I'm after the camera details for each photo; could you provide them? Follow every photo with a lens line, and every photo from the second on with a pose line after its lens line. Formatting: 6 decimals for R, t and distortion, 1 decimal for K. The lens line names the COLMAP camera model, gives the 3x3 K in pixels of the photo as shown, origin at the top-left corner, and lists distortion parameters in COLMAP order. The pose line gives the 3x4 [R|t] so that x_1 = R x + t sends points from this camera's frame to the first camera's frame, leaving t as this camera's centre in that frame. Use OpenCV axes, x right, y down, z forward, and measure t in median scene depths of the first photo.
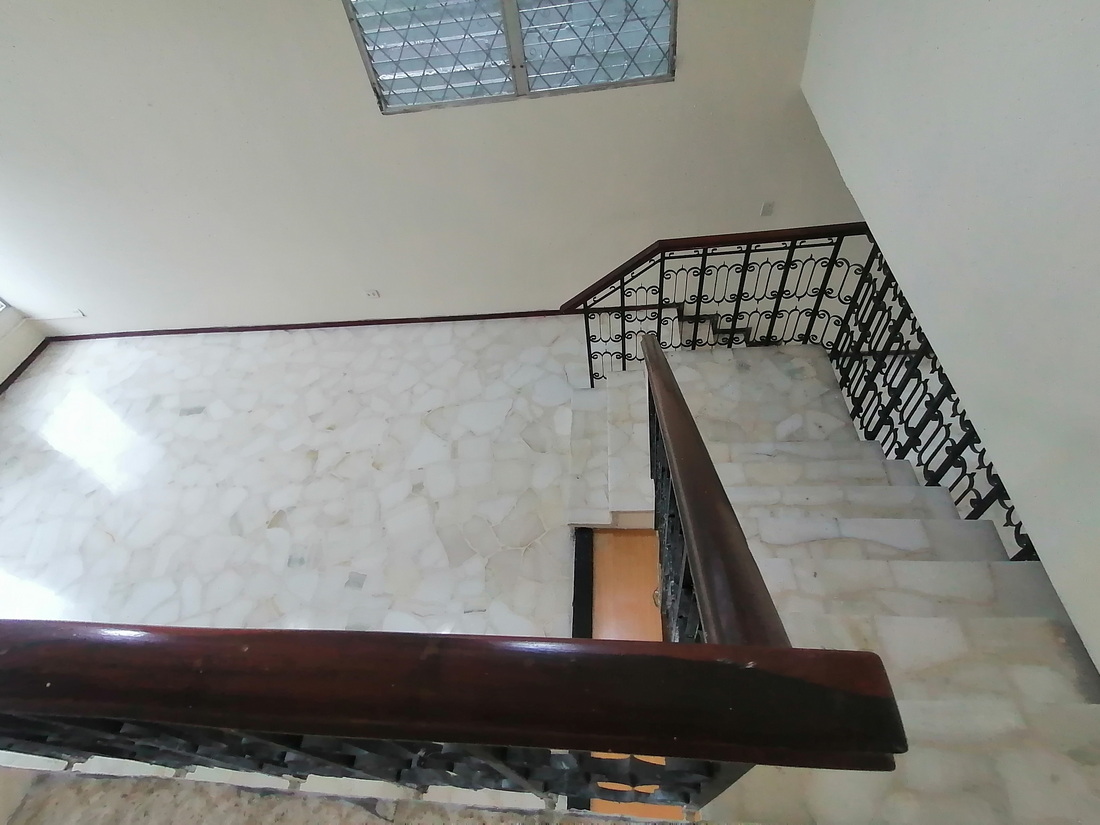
lens RADIAL K [[545.7, 0, 550.0], [0, 545.7, 412.5], [0, 0, 1]] dist [0.056083, -0.041847]
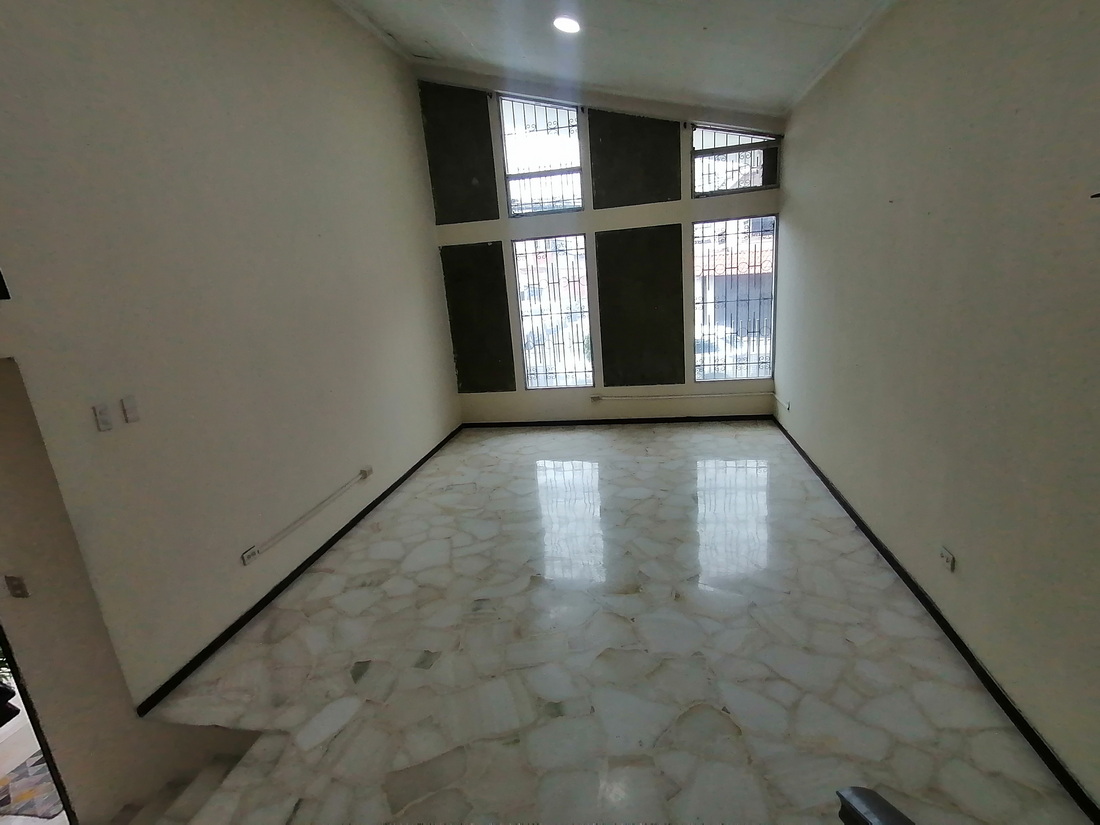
lens RADIAL K [[545.7, 0, 550.0], [0, 545.7, 412.5], [0, 0, 1]] dist [0.056083, -0.041847]
pose [[-0.091456, 0.380488, -0.920252, 0.196727], [-0.711454, 0.621633, 0.327726, -0.268449], [0.696756, 0.684690, 0.213848, 0.677927]]
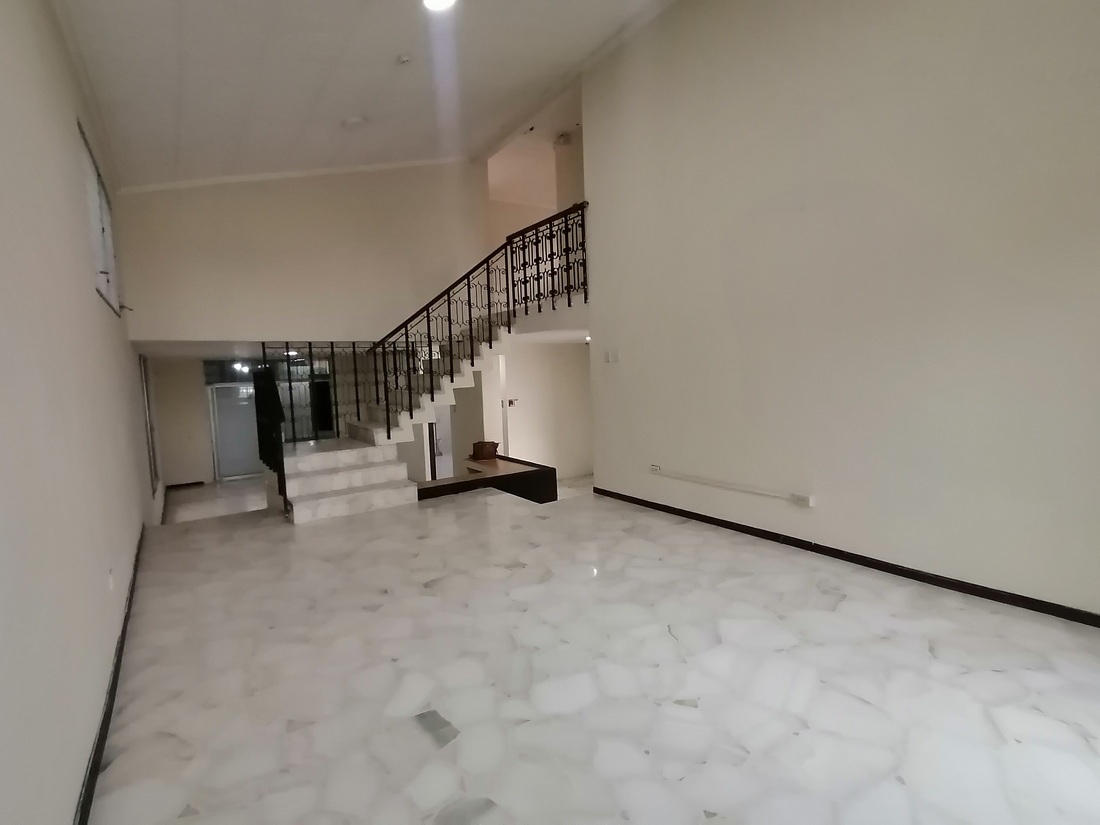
lens RADIAL K [[545.7, 0, 550.0], [0, 545.7, 412.5], [0, 0, 1]] dist [0.056083, -0.041847]
pose [[-0.603710, 0.086725, 0.792473, -1.325471], [0.686893, 0.561117, 0.461872, -0.342275], [-0.404614, 0.823181, -0.398323, 1.178989]]
